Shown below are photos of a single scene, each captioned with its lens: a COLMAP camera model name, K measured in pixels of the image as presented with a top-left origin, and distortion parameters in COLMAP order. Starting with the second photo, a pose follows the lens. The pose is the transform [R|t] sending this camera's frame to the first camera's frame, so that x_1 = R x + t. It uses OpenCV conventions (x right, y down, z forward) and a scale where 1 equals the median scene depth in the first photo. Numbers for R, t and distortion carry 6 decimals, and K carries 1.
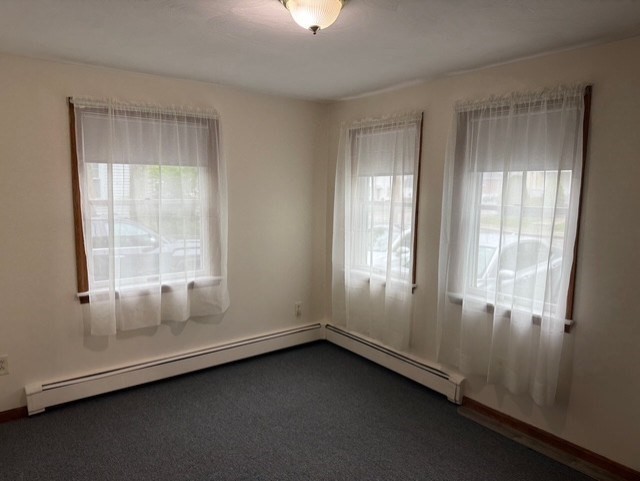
lens RADIAL K [[451.6, 0, 320.0], [0, 451.6, 240.5], [0, 0, 1]] dist [0.073869, -0.096987]
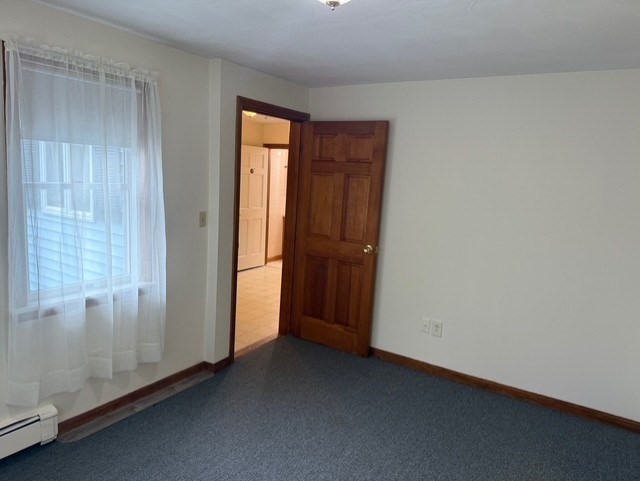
lens RADIAL K [[451.6, 0, 320.0], [0, 451.6, 240.5], [0, 0, 1]] dist [0.073869, -0.096987]
pose [[-0.350231, -0.166466, 0.921752, -0.725621], [0.059752, 0.978106, 0.199347, -0.145694], [-0.934756, 0.124894, -0.332616, 1.094250]]
